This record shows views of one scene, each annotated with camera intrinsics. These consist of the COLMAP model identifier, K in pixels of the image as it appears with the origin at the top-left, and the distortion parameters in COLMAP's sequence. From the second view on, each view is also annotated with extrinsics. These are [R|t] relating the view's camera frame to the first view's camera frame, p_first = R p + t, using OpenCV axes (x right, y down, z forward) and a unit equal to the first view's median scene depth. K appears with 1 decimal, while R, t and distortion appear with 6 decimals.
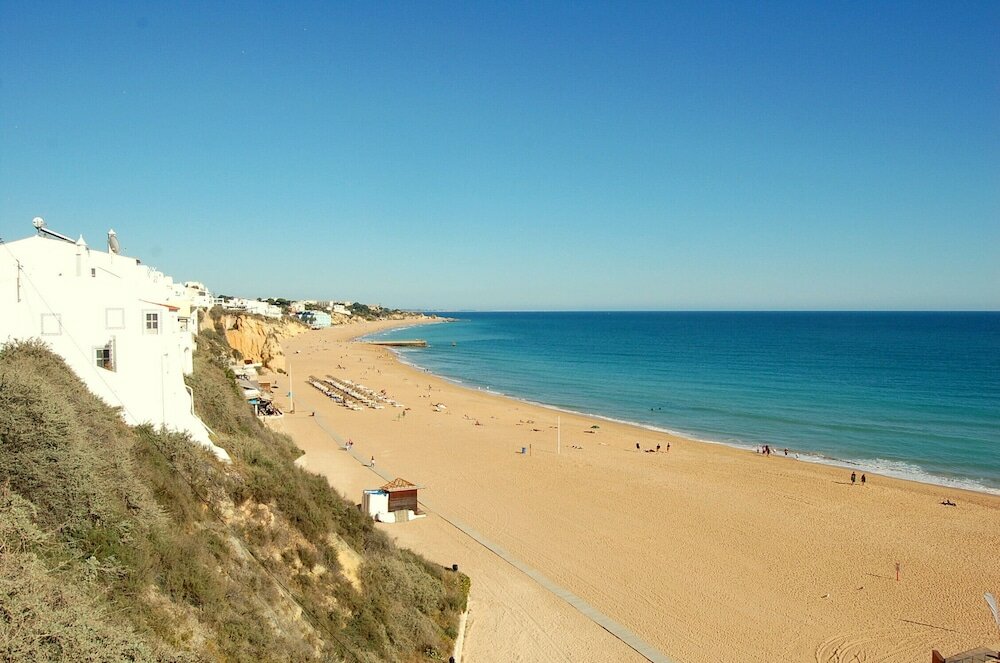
lens RADIAL K [[777.2, 0, 500.0], [0, 777.2, 331.5], [0, 0, 1]] dist [-0.064440, -0.001282]
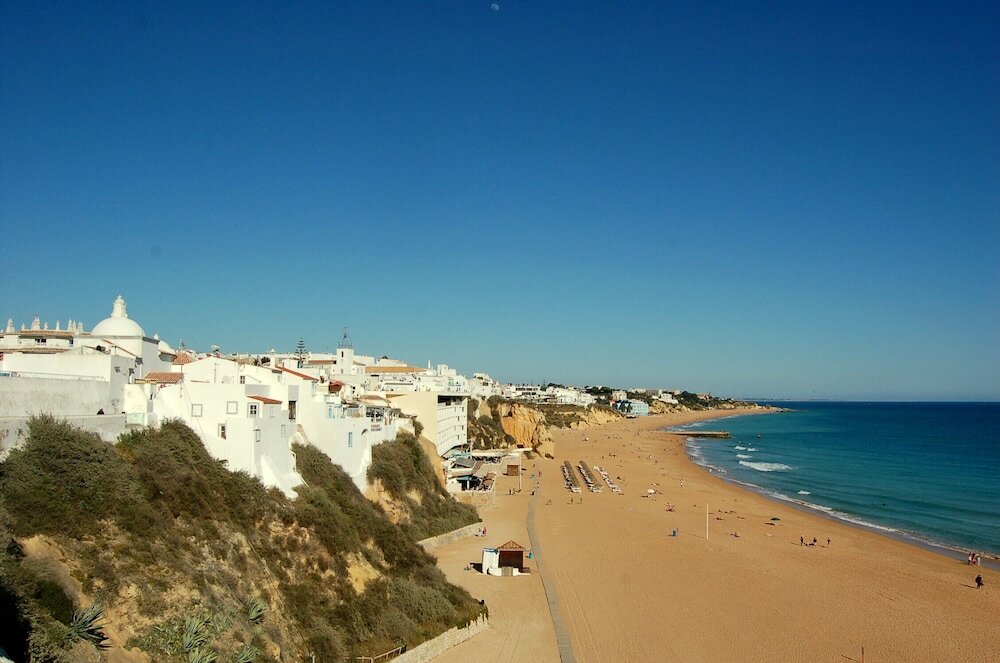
lens RADIAL K [[777.2, 0, 500.0], [0, 777.2, 331.5], [0, 0, 1]] dist [-0.064440, -0.001282]
pose [[0.920462, -0.022444, -0.390188, 0.199083], [-0.022348, 0.993694, -0.109879, -0.002954], [0.390194, 0.109860, 0.914155, -0.095596]]
